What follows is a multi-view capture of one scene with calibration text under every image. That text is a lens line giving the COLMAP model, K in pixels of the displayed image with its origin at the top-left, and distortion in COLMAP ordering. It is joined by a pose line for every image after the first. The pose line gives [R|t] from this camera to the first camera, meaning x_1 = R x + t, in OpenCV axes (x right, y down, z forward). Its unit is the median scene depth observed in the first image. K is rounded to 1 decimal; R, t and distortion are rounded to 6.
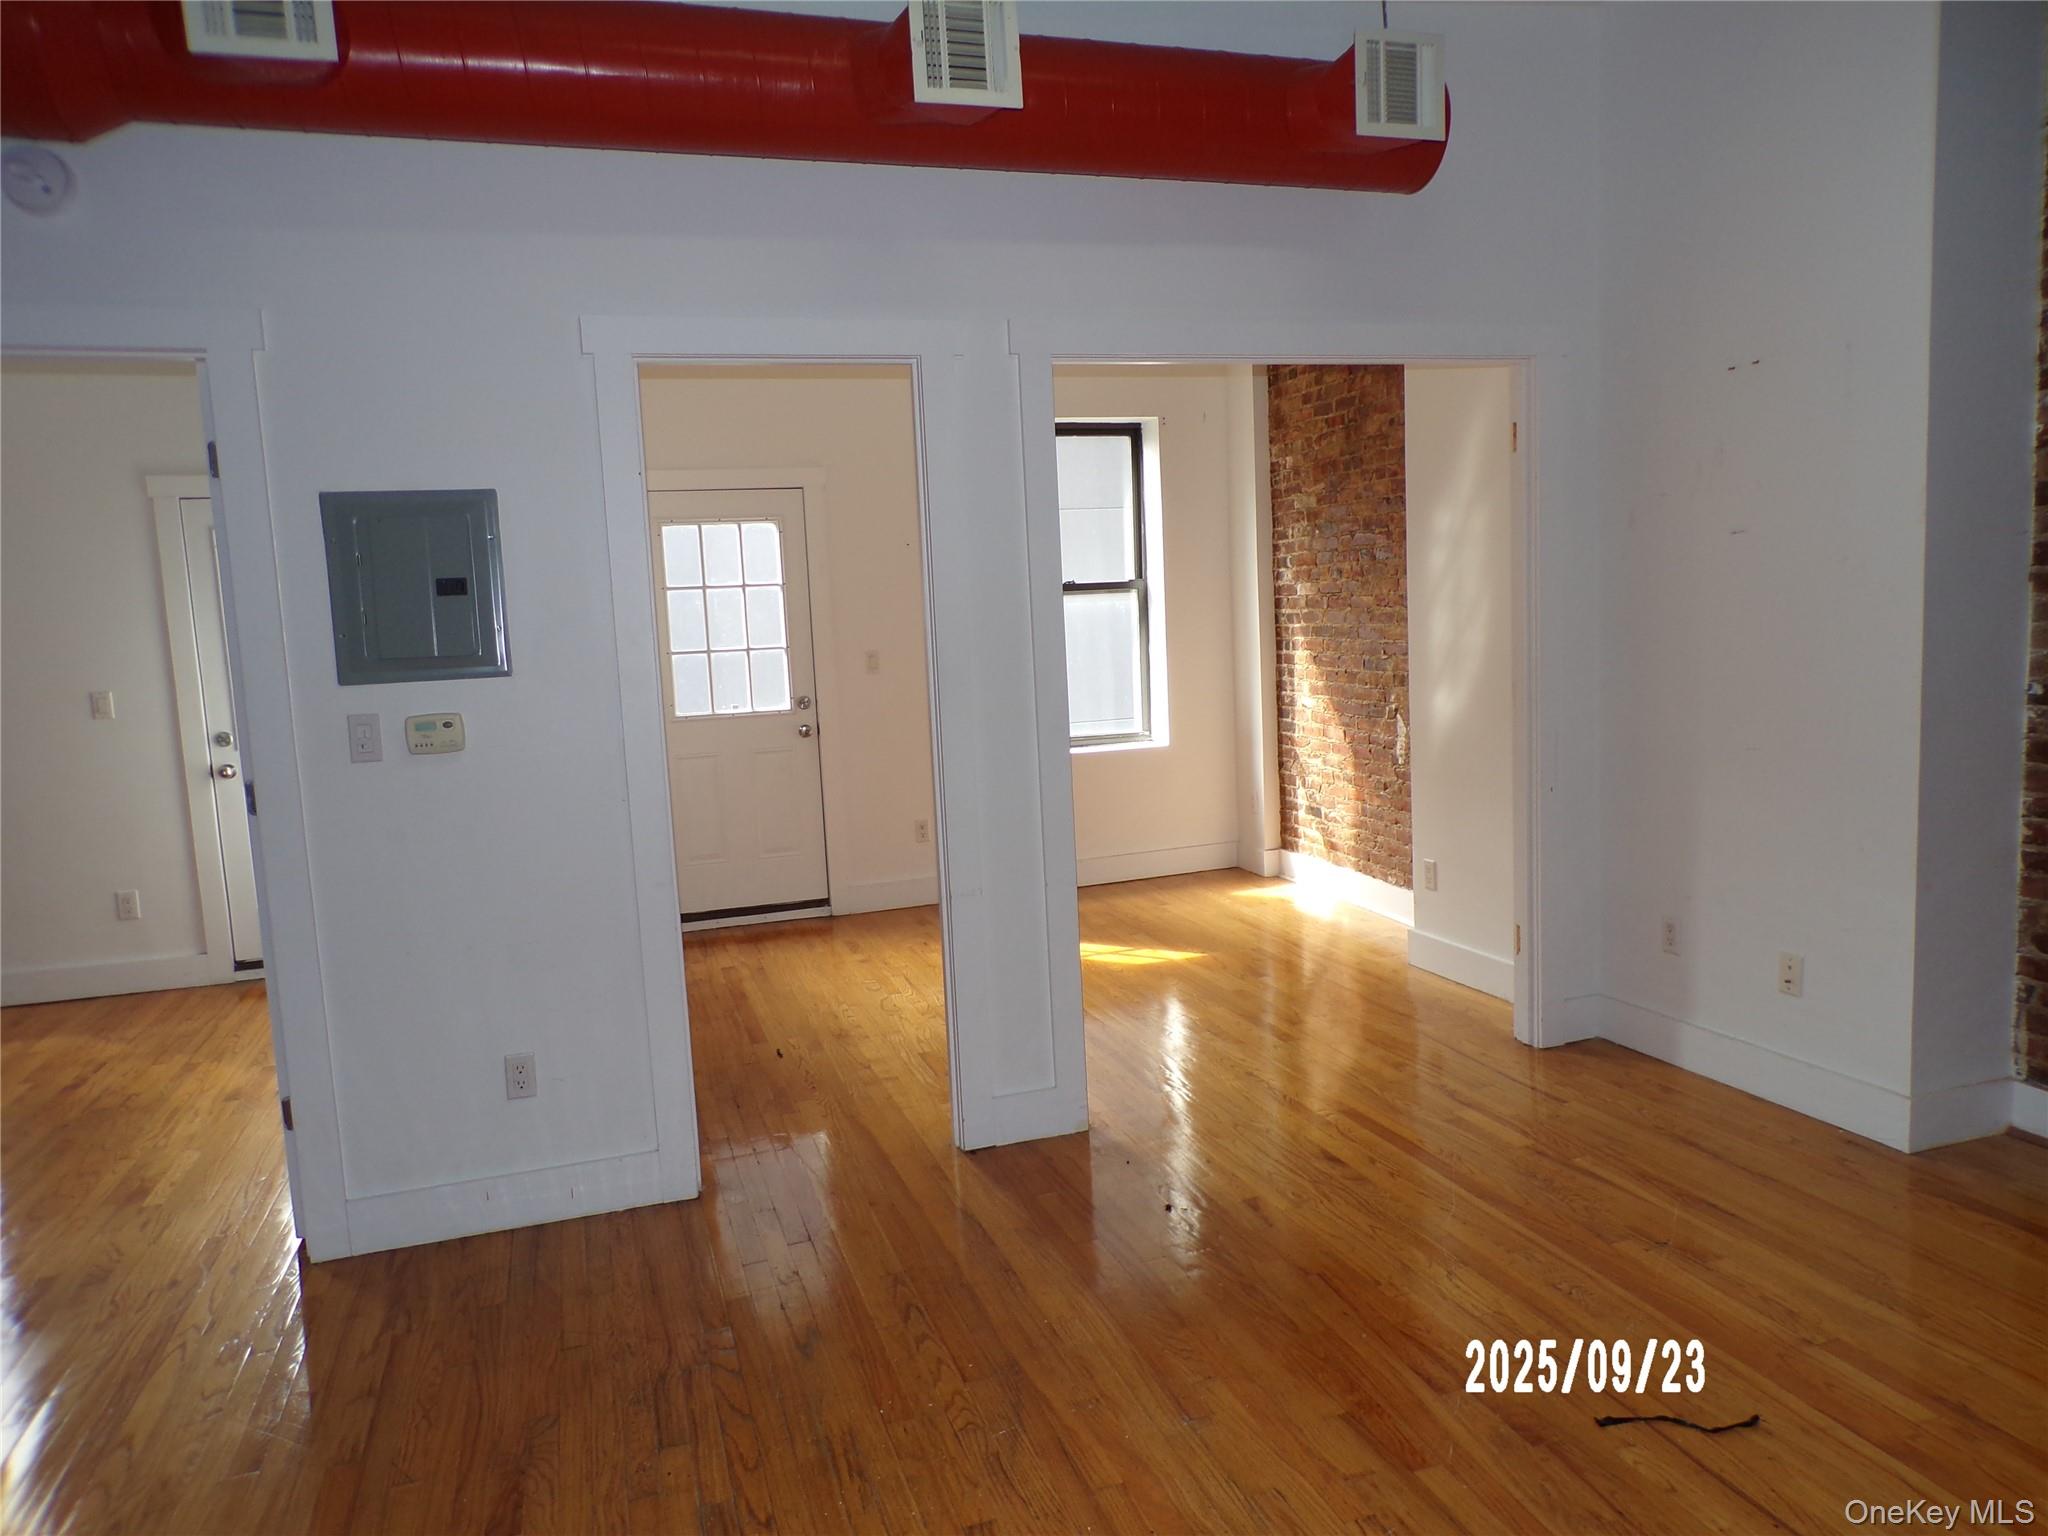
lens RADIAL K [[1376.6, 0, 1019.5], [0, 1376.6, 772.7], [0, 0, 1]] dist [0.005844, -0.001043]
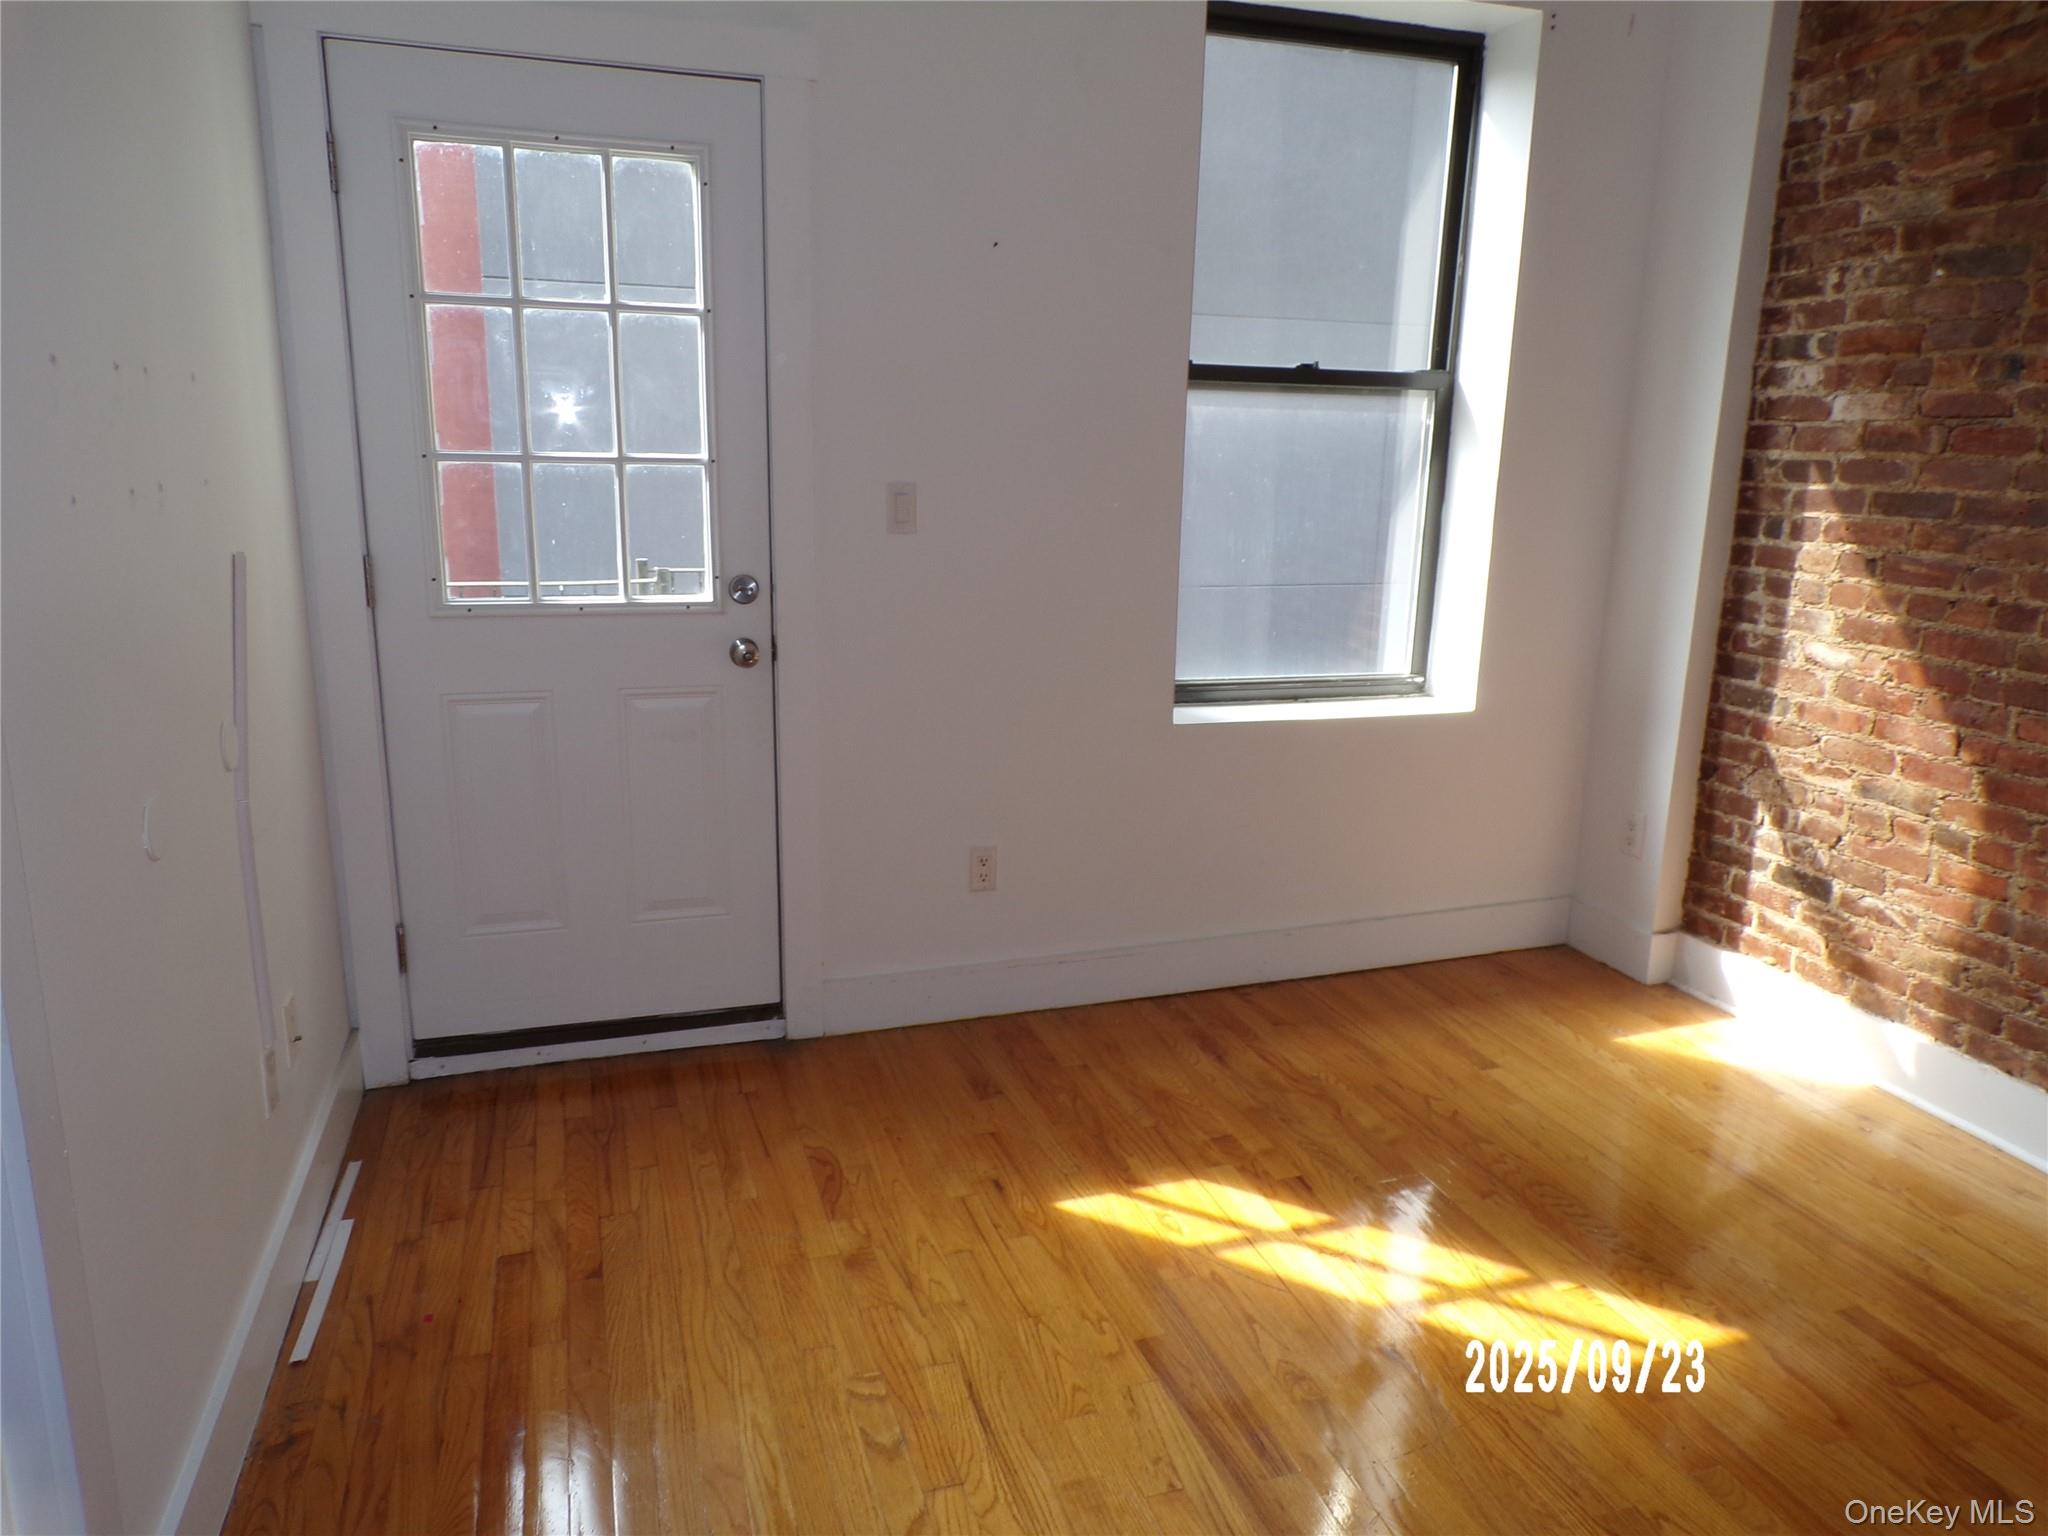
lens RADIAL K [[1376.6, 0, 1028.0], [0, 1376.6, 761.2], [0, 0, 1]] dist [0.005844, -0.001043]
pose [[0.997736, 0.061687, 0.026771, -0.071944], [-0.064130, 0.992634, 0.102787, -0.046165], [-0.020233, -0.104271, 0.994343, 0.537274]]
